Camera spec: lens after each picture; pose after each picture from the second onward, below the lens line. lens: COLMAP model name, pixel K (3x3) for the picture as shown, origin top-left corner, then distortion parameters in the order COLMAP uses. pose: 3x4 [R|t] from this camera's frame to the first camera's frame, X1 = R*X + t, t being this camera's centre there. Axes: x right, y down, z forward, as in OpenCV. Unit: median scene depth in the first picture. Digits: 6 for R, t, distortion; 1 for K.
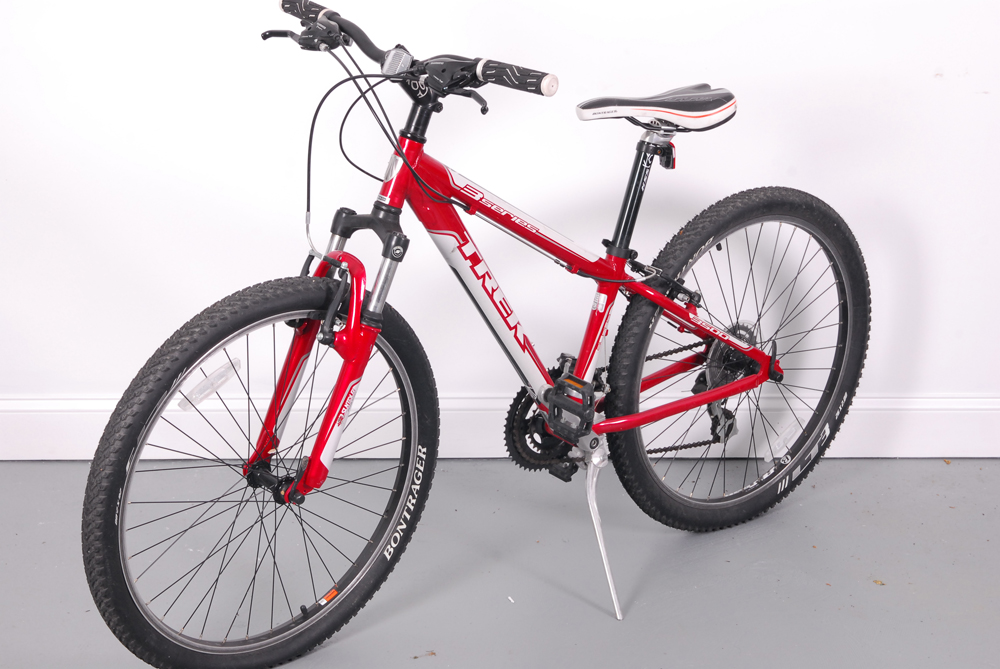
lens RADIAL K [[1955.9, 0, 500.0], [0, 1955.9, 334.5], [0, 0, 1]] dist [0.006229, 0.309263]
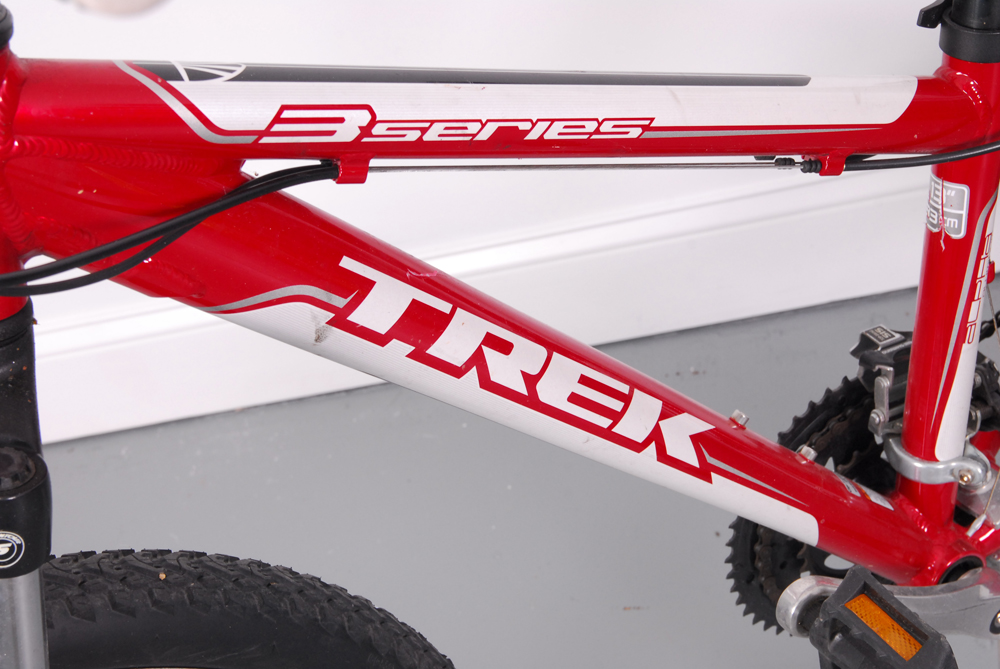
lens RADIAL K [[1955.9, 0, 500.0], [0, 1955.9, 334.5], [0, 0, 1]] dist [0.006229, 0.309263]
pose [[0.947431, -0.153107, -0.280950, 0.071154], [0.244614, 0.912617, 0.327557, -0.120200], [0.206249, -0.379062, 0.902094, 0.748278]]
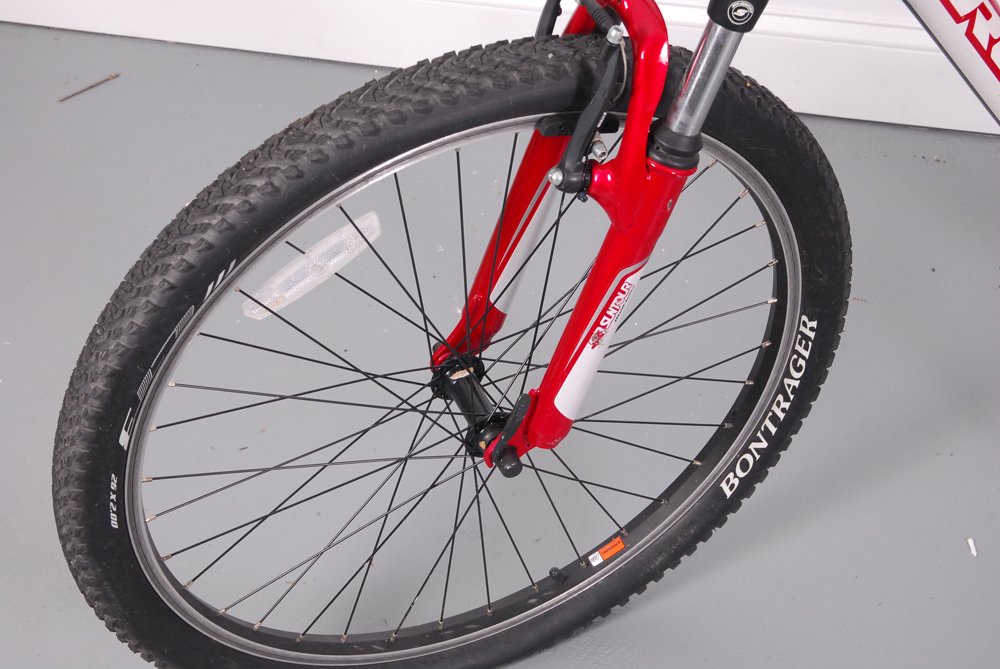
lens RADIAL K [[1955.9, 0, 500.0], [0, 1955.9, 334.5], [0, 0, 1]] dist [0.006229, 0.309263]
pose [[0.943407, 0.164041, -0.288224, 0.031002], [-0.040340, 0.919406, 0.391236, -0.133058], [0.329173, -0.357469, 0.873992, 0.538801]]
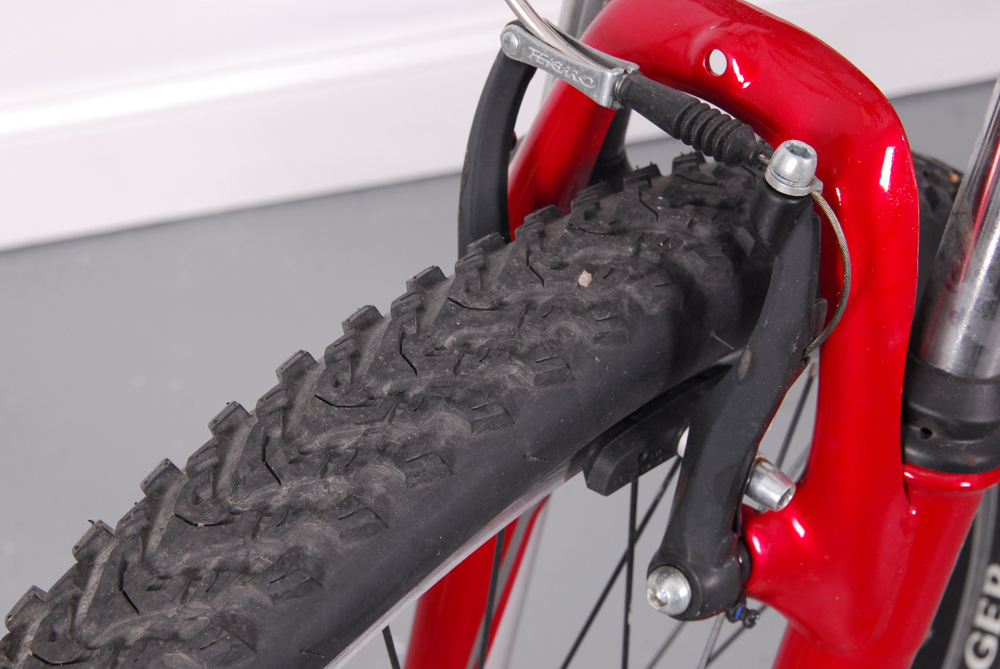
lens RADIAL K [[1790.2, 0, 500.0], [0, 1790.2, 334.5], [0, 0, 1]] dist [-0.053746, -0.097930]
pose [[0.987816, -0.144127, -0.058705, -0.087145], [0.155542, 0.902103, 0.402513, -0.073966], [-0.005055, -0.406740, 0.913530, 0.808450]]
